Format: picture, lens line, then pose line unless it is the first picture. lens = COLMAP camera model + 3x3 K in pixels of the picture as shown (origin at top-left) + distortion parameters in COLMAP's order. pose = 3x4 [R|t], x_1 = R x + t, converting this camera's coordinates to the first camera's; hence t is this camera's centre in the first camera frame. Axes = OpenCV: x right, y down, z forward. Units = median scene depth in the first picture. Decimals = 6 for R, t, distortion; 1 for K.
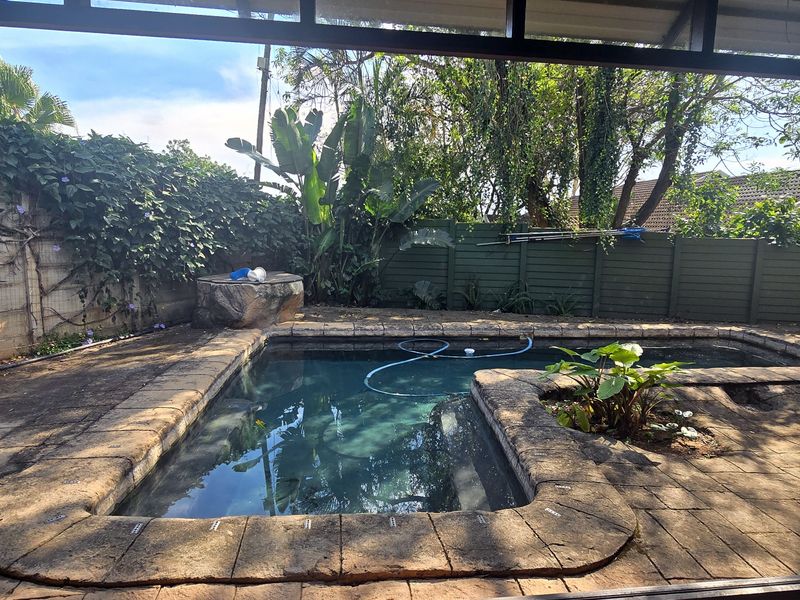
lens RADIAL K [[530.6, 0, 406.3], [0, 530.6, 300.6], [0, 0, 1]] dist [-0.000454, -0.005979]
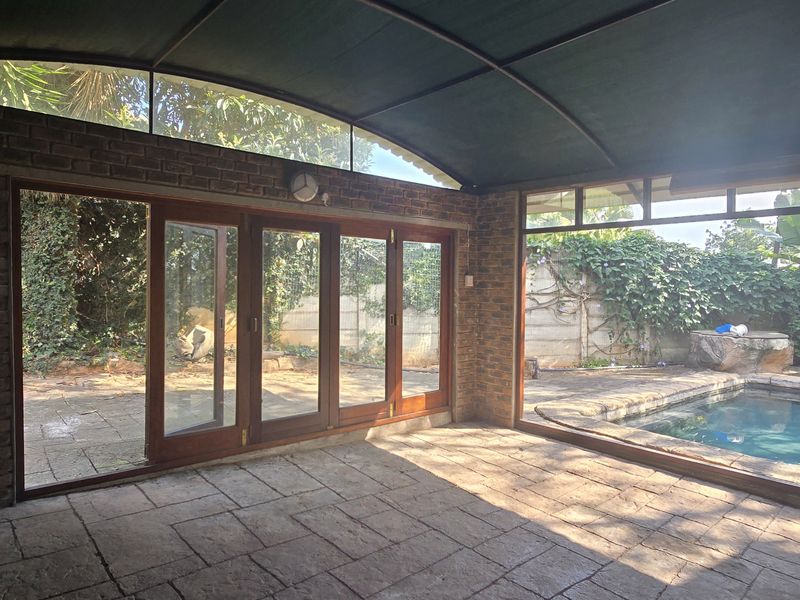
lens RADIAL K [[530.6, 0, 405.6], [0, 530.6, 302.0], [0, 0, 1]] dist [-0.000454, -0.005979]
pose [[0.556976, 0.009641, -0.830472, 0.339717], [-0.114111, 0.991338, -0.065023, 0.059963], [0.822652, 0.130982, 0.553252, -0.370236]]
